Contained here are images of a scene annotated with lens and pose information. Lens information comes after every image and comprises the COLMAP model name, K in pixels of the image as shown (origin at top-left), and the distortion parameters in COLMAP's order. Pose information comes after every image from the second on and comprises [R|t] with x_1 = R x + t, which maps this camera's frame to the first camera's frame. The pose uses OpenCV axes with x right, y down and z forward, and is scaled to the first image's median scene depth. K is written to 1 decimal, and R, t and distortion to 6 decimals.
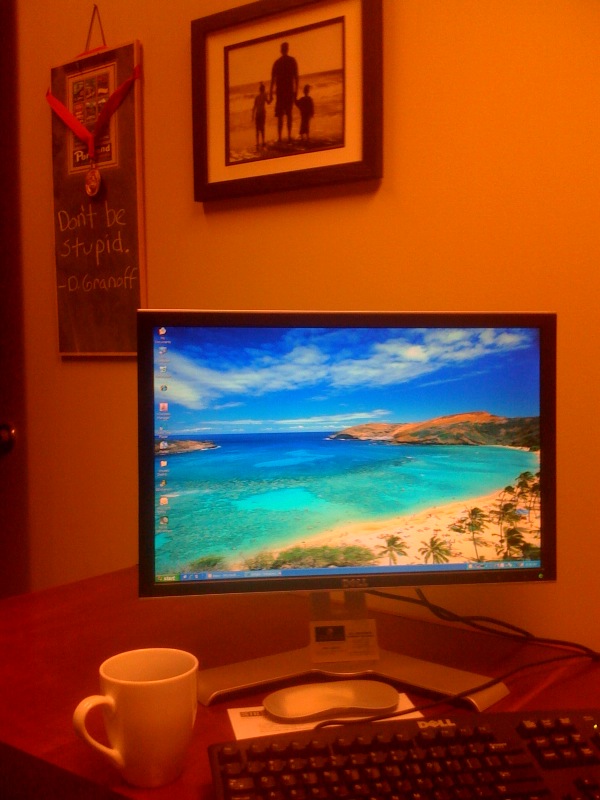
lens RADIAL K [[912.0, 0, 300.0], [0, 912.0, 400.0], [0, 0, 1]] dist [0.217182, -0.725501]
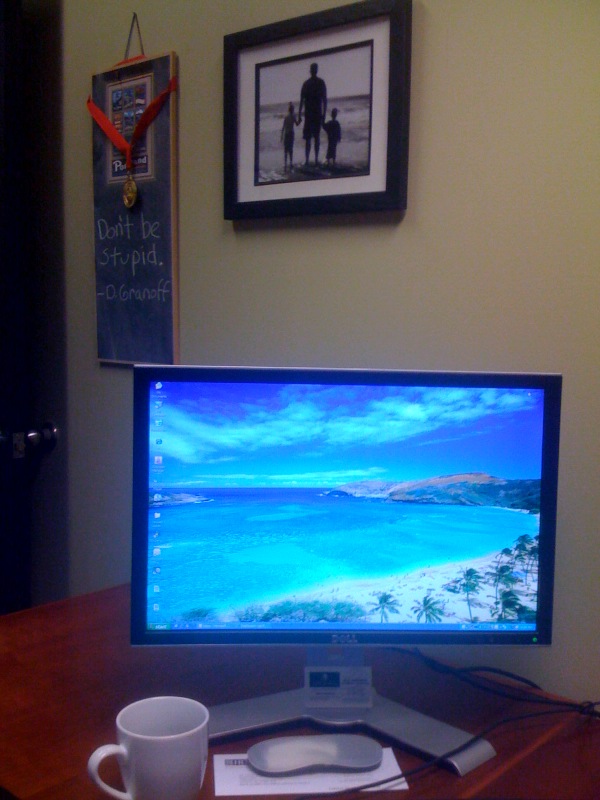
lens RADIAL K [[912.0, 0, 300.0], [0, 912.0, 400.0], [0, 0, 1]] dist [0.217182, -0.725501]
pose [[0.995203, 0.034099, -0.091698, 0.092909], [-0.028775, 0.997857, 0.058762, -0.116319], [0.093506, -0.055841, 0.994052, 0.009263]]
